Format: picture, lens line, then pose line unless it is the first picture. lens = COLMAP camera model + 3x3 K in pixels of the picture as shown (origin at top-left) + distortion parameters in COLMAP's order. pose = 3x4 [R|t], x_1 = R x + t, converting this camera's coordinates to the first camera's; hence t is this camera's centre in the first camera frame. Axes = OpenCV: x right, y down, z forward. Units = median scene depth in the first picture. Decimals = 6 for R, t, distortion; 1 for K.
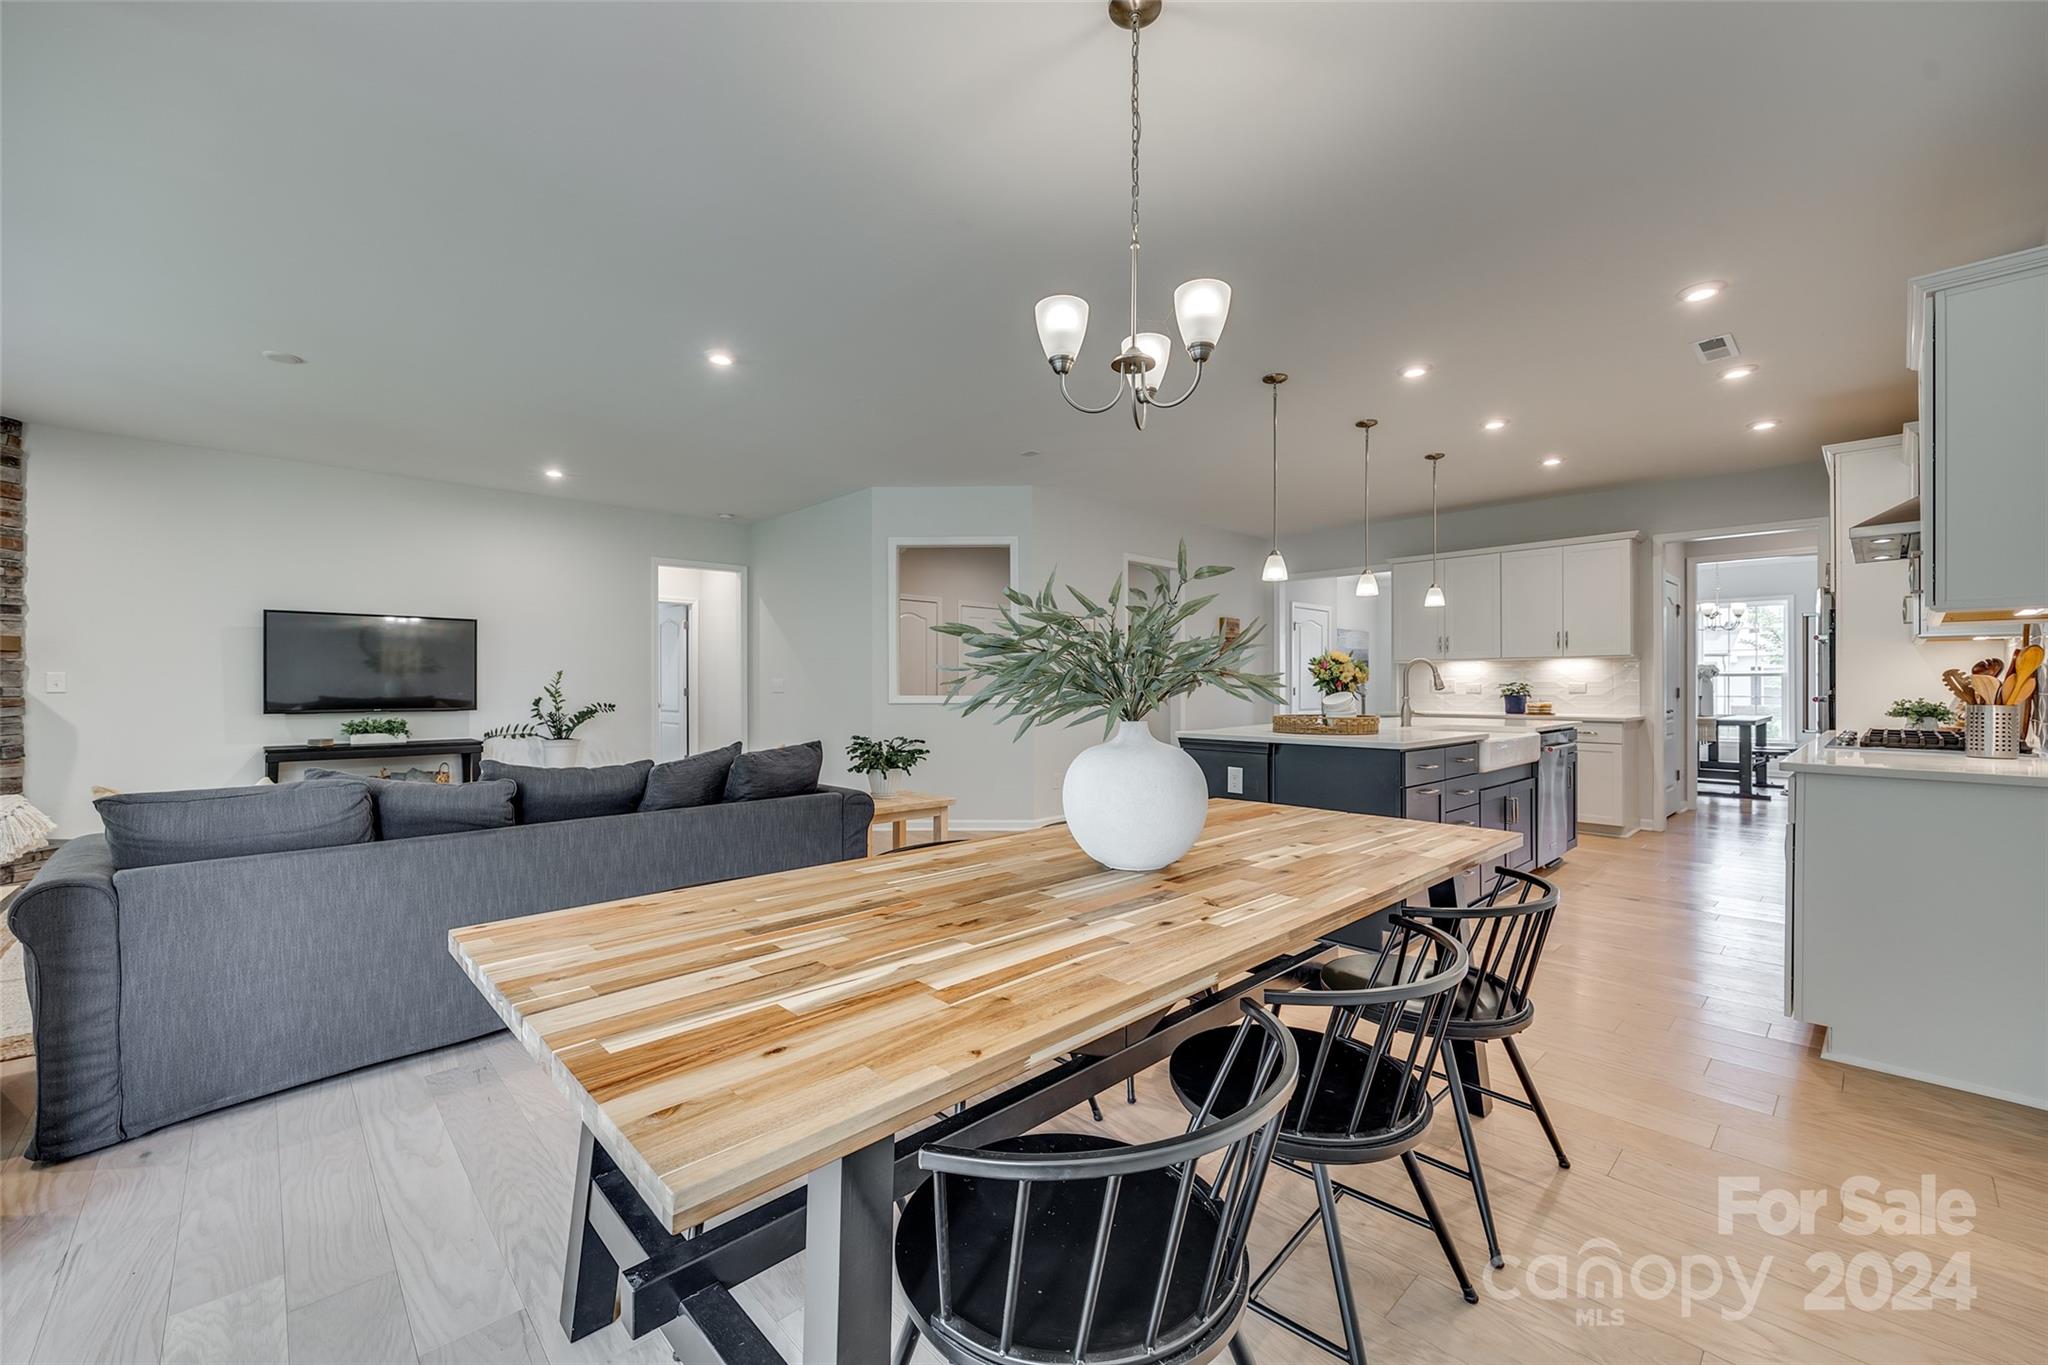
lens RADIAL K [[815.1, 0, 1026.4], [0, 815.1, 681.0], [0, 0, 1]] dist [-0.001189, -0.000240]
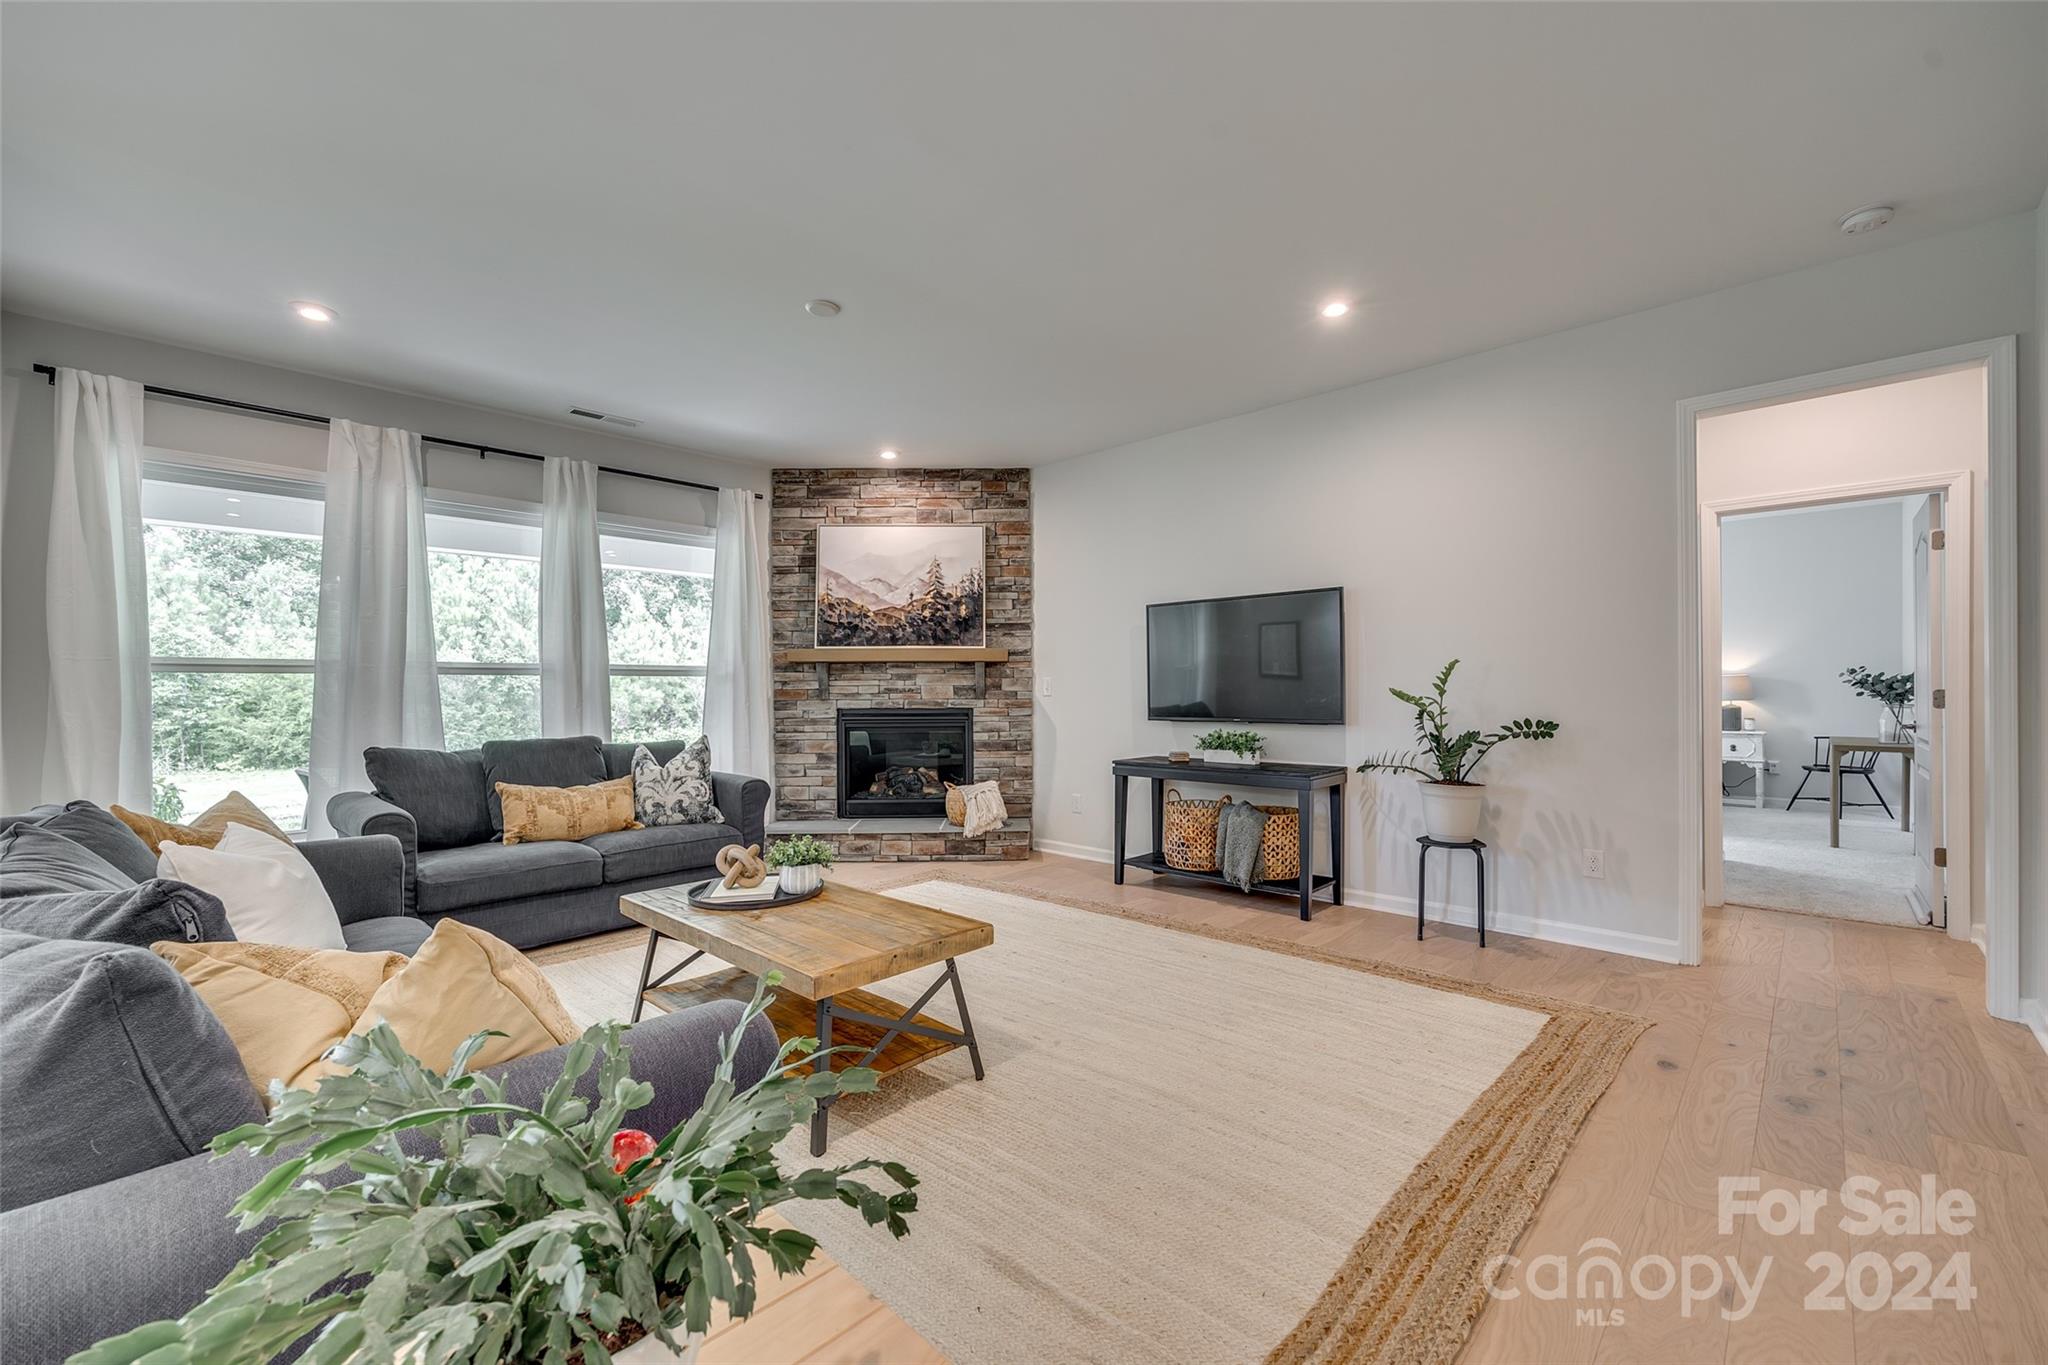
lens RADIAL K [[839.7, 0, 1011.5], [0, 839.7, 691.5], [0, 0, 1]] dist [-0.000392, -0.000210]
pose [[0.045915, 0.000265, -0.998945, -0.004210], [0.009212, 0.999957, 0.000689, 0.006066], [0.998903, -0.009234, 0.045910, 0.762447]]
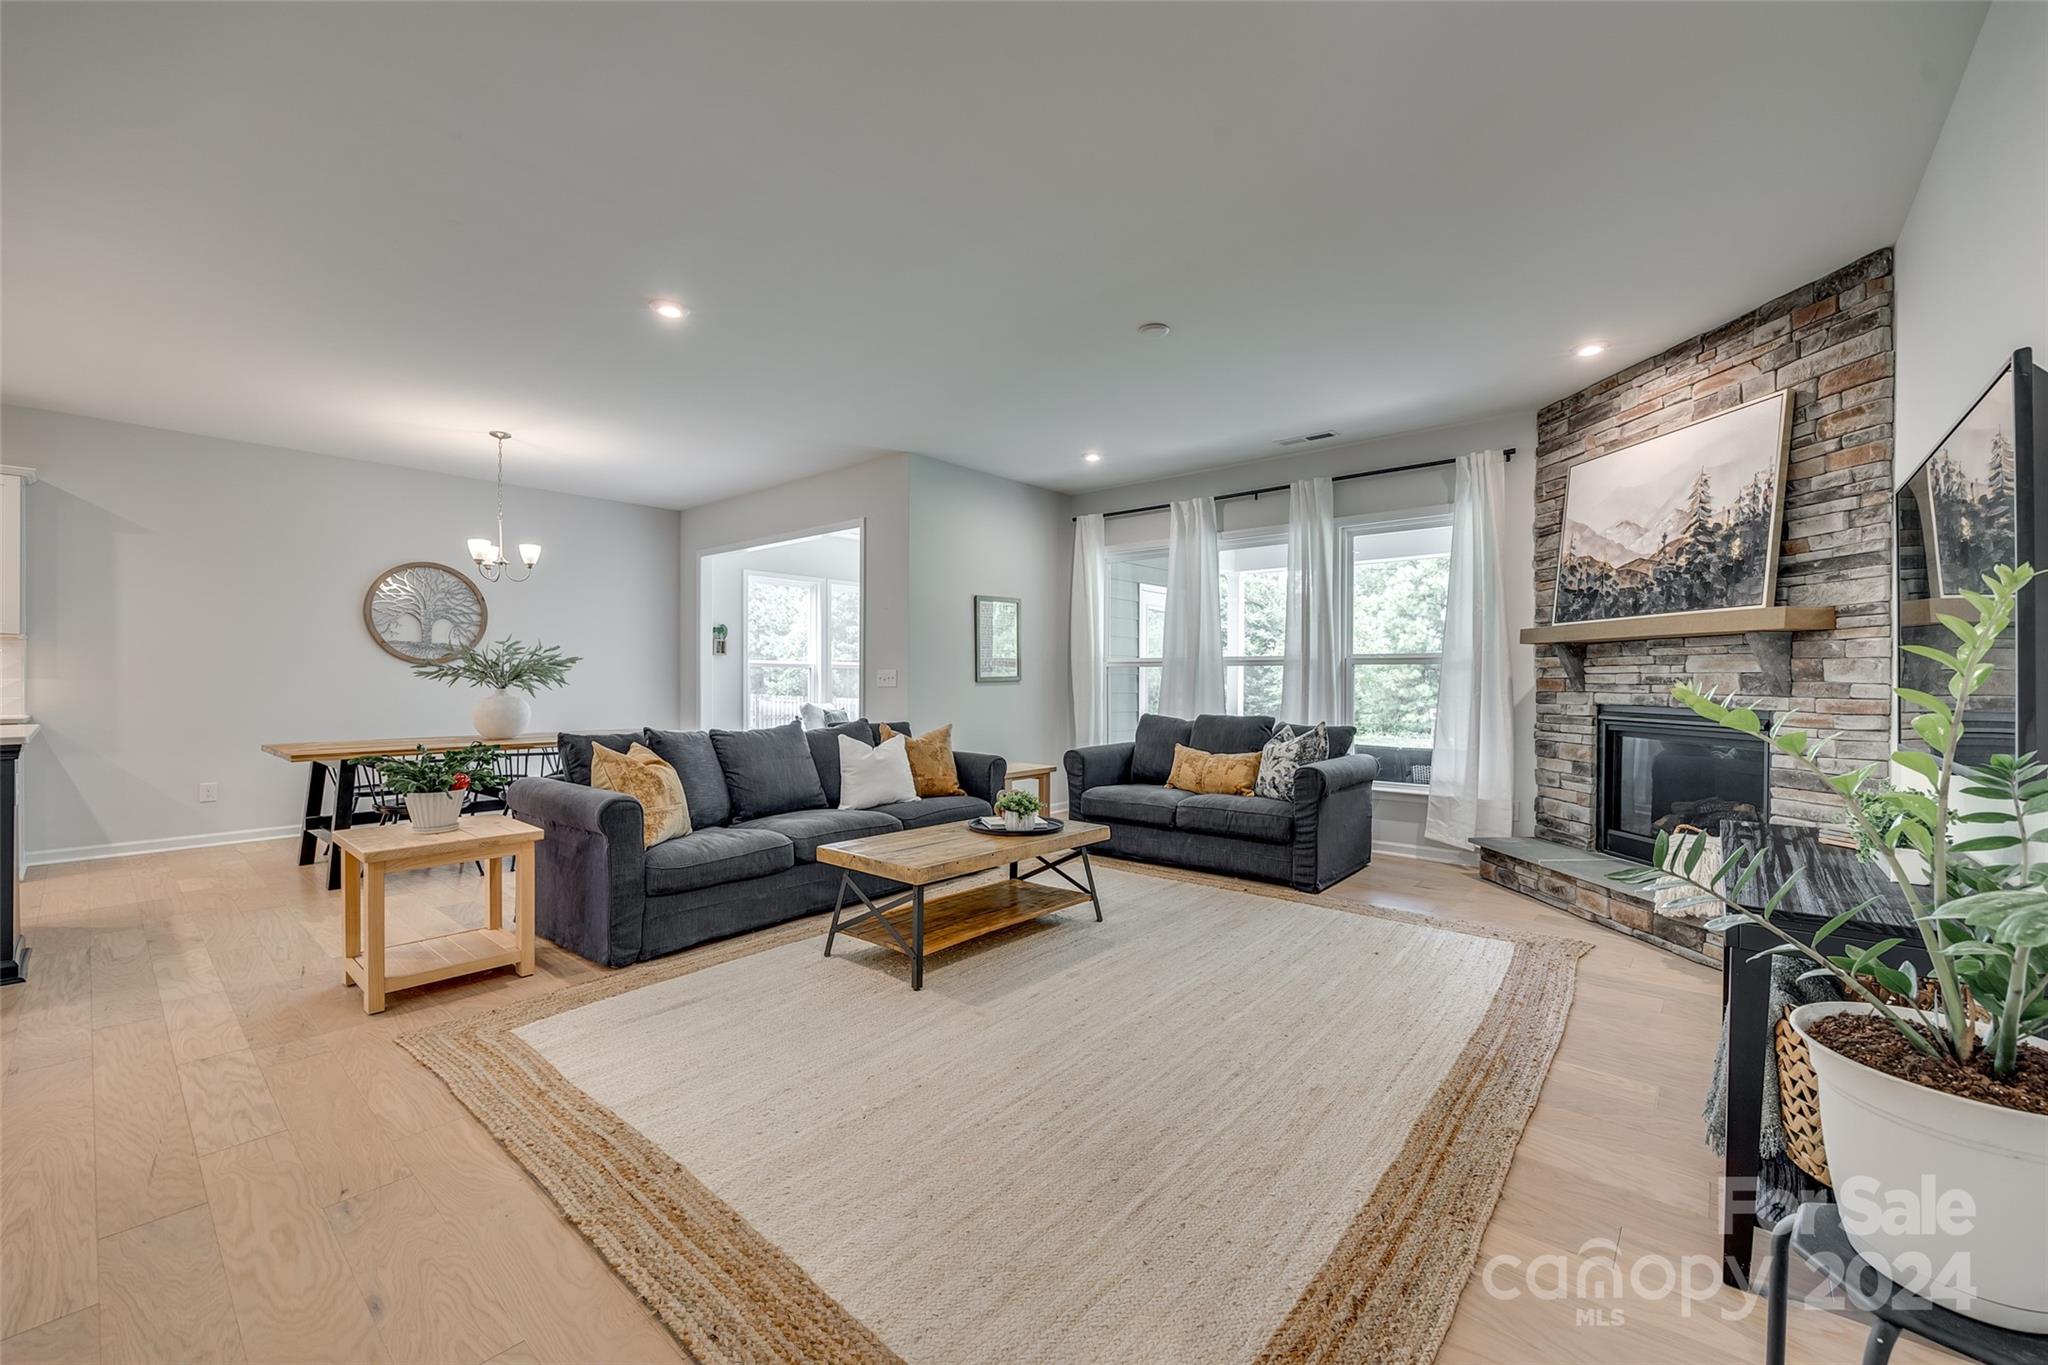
lens RADIAL K [[815.1, 0, 1026.4], [0, 815.1, 681.0], [0, 0, 1]] dist [-0.001189, -0.000240]
pose [[-0.994659, -0.003859, -0.103144, -0.435921], [-0.003782, 0.999992, -0.000946, 0.007345], [0.103147, -0.000551, -0.994666, 1.273038]]
